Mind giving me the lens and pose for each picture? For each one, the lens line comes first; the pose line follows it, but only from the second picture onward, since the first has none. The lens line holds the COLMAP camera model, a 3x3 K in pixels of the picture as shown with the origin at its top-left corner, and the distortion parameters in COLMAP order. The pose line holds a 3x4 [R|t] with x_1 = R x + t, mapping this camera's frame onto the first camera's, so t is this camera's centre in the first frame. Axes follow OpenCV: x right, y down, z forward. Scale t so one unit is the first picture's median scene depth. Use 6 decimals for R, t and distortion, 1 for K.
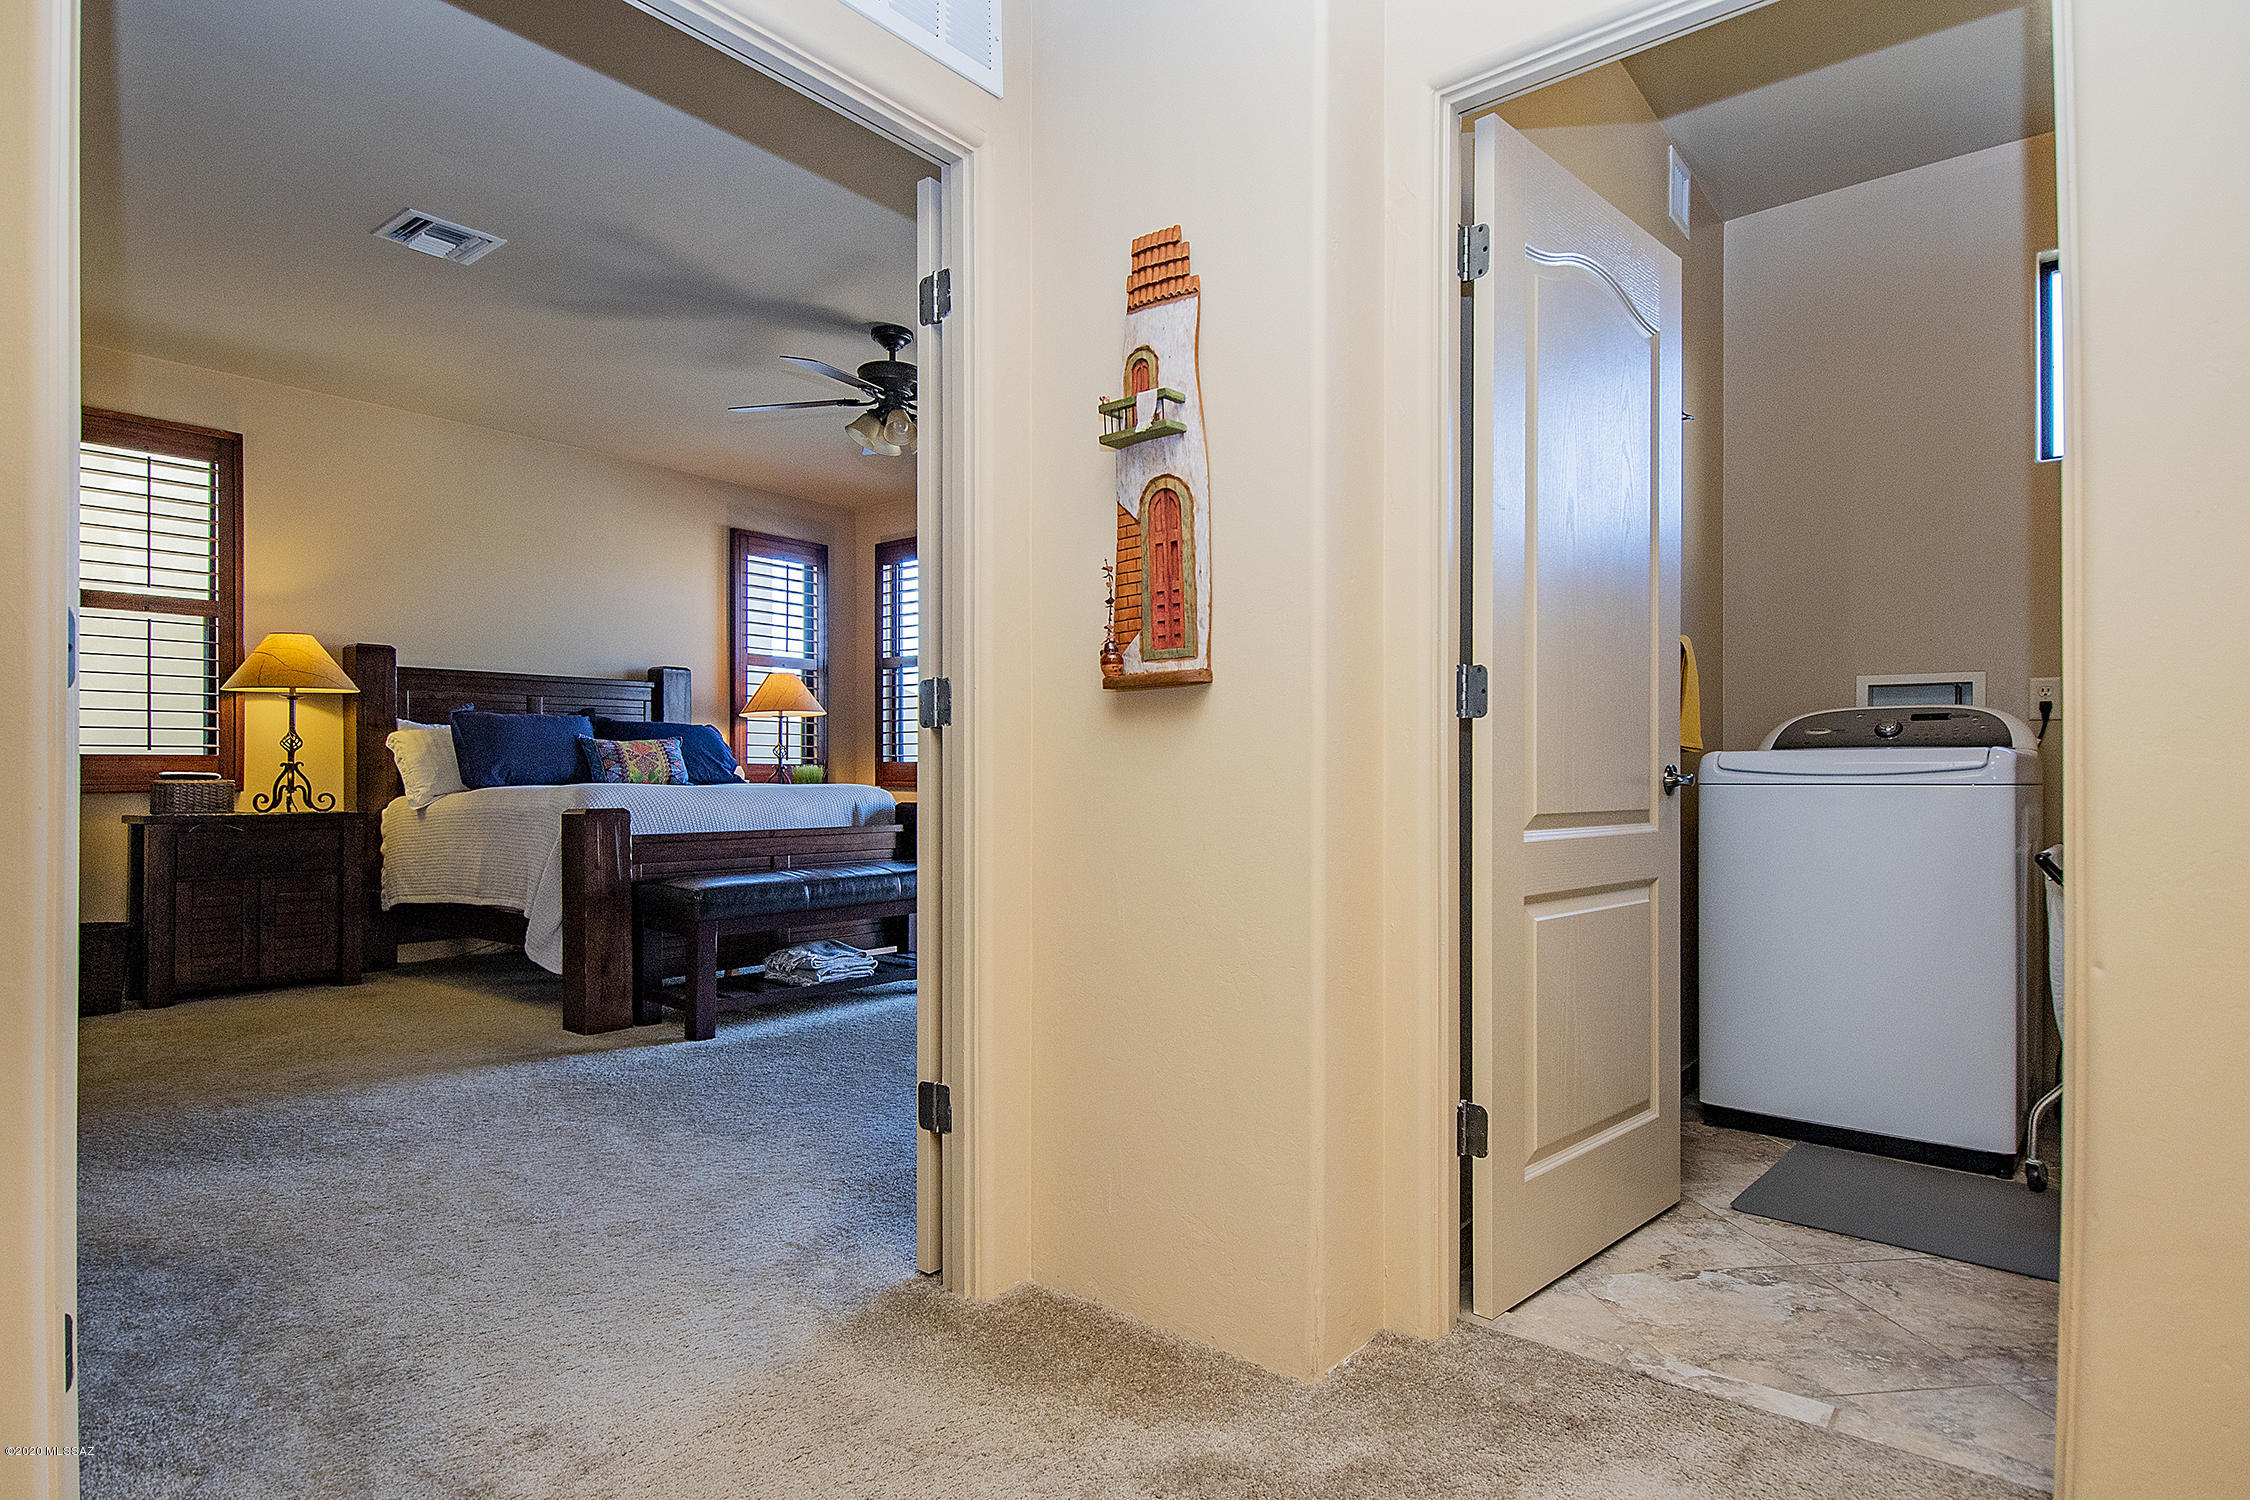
lens RADIAL K [[1181.6, 0, 1125.0], [0, 1181.6, 750.0], [0, 0, 1]] dist [0.018958, -0.025387]
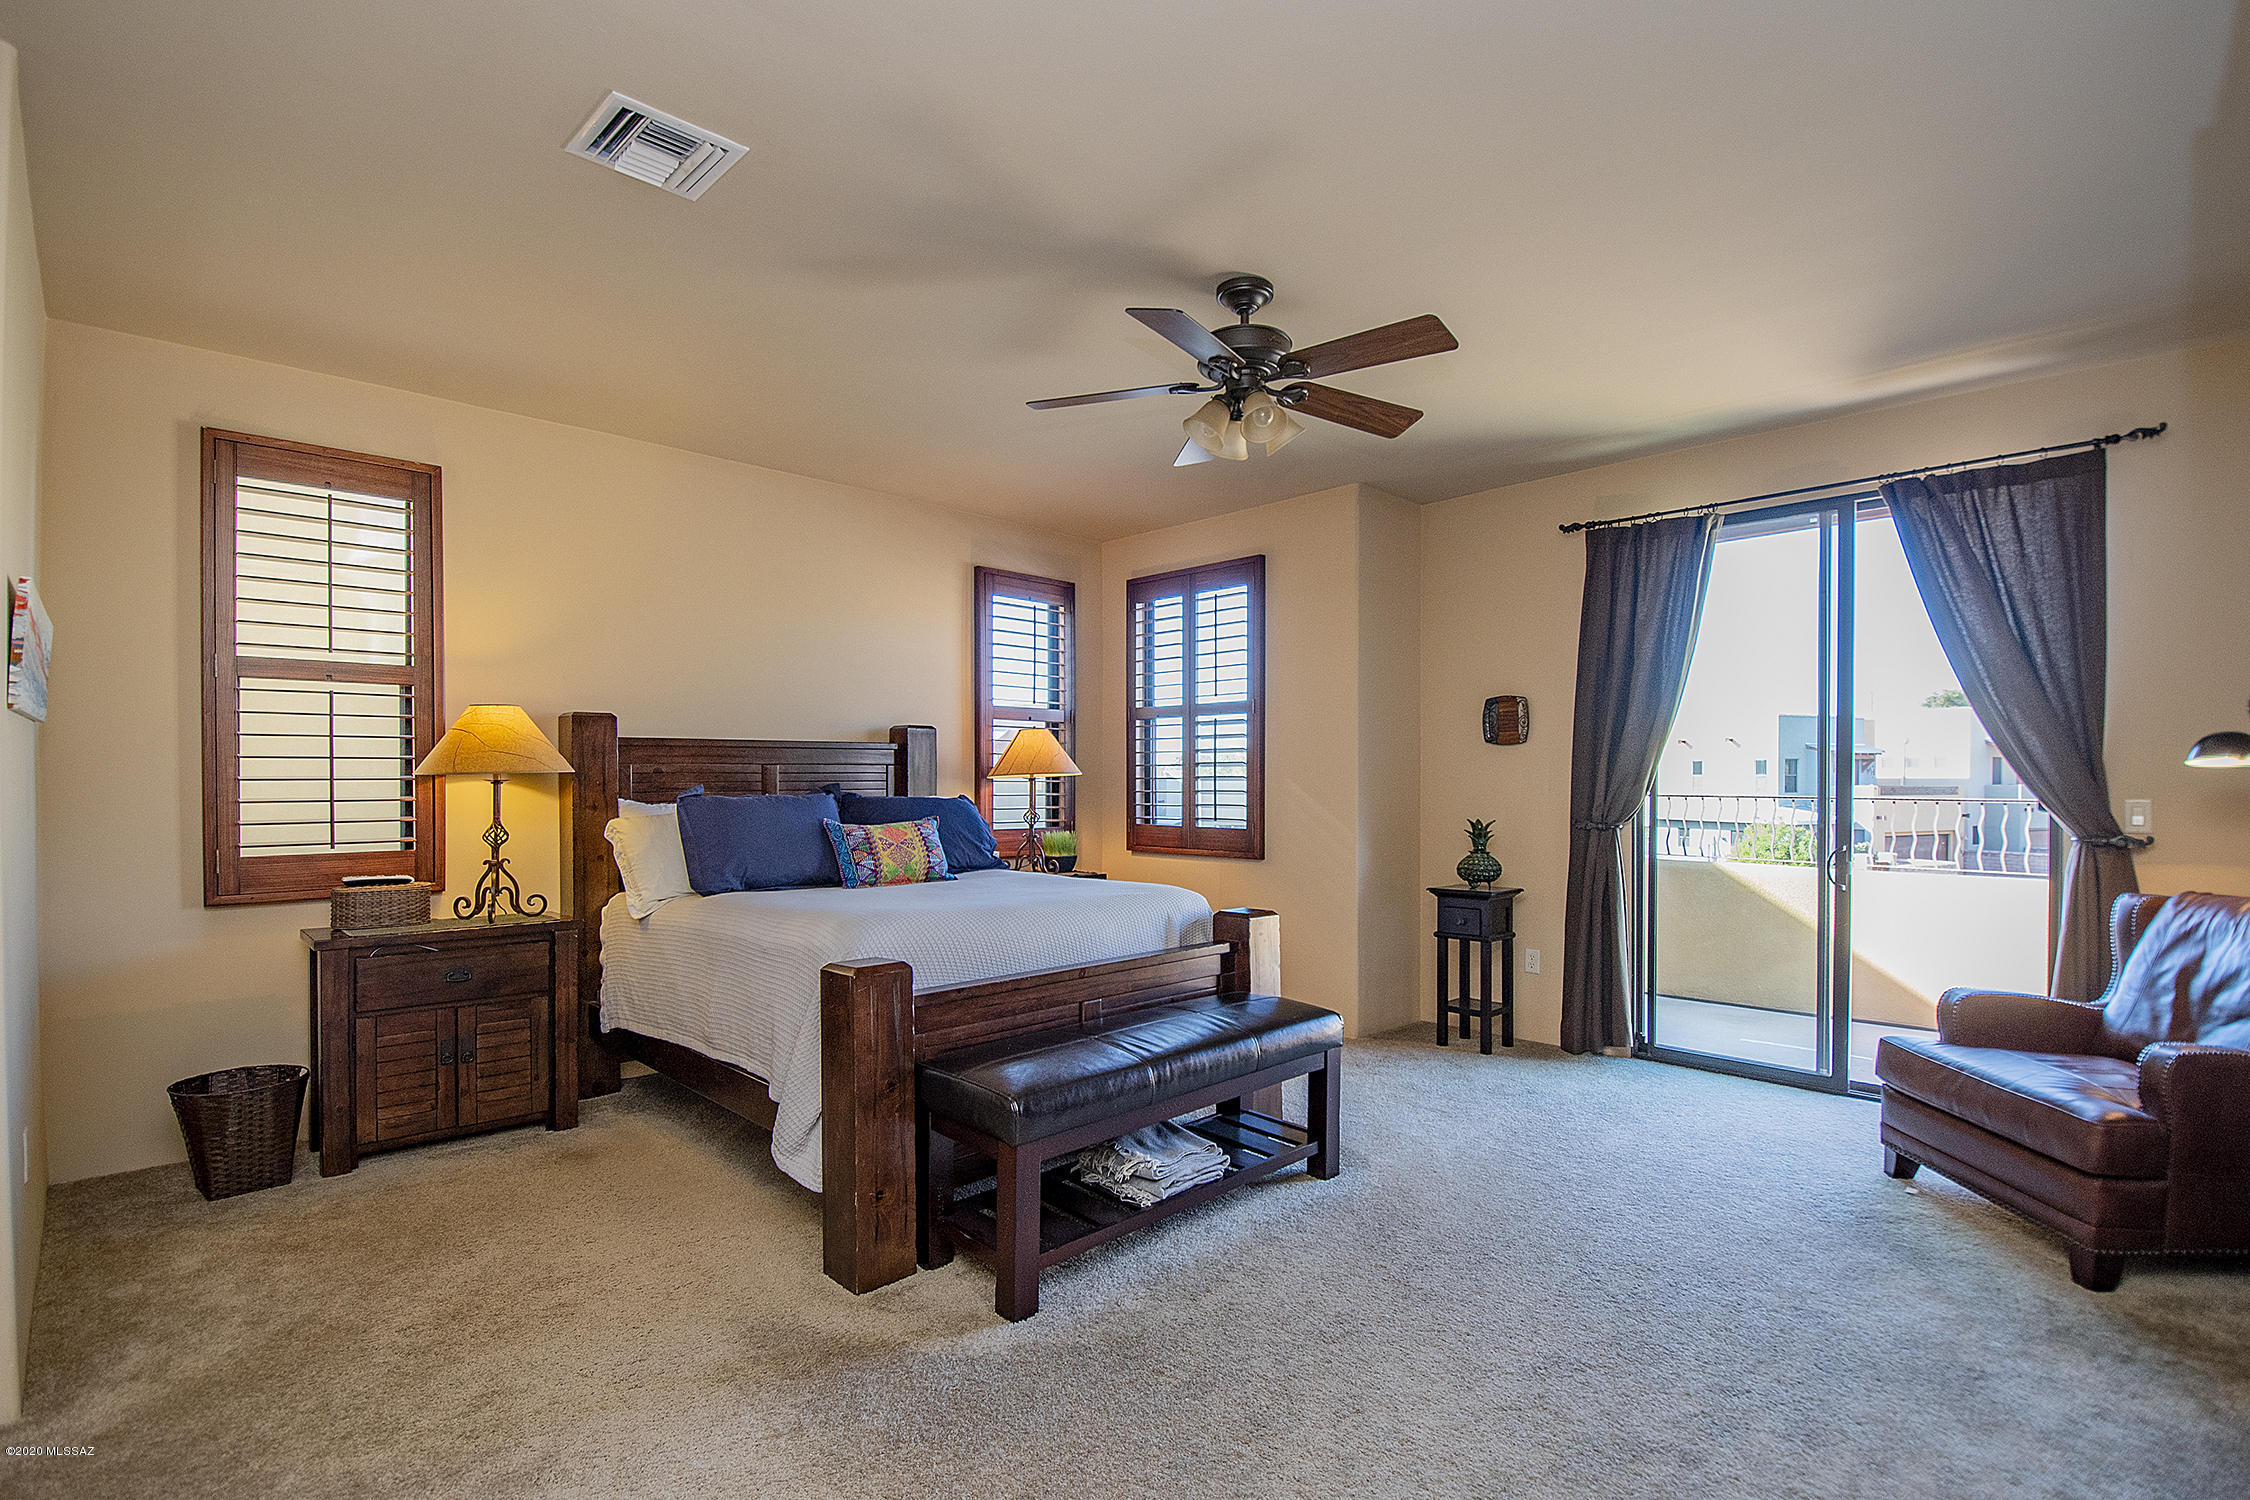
lens RADIAL K [[1061.7, 0, 1128.0], [0, 1061.7, 759.7], [0, 0, 1]] dist [-0.001261, -0.000276]
pose [[0.992654, -0.002661, -0.120960, -0.172660], [0.002432, 0.999995, -0.002037, -0.056361], [0.120965, 0.001727, 0.992655, 0.312866]]
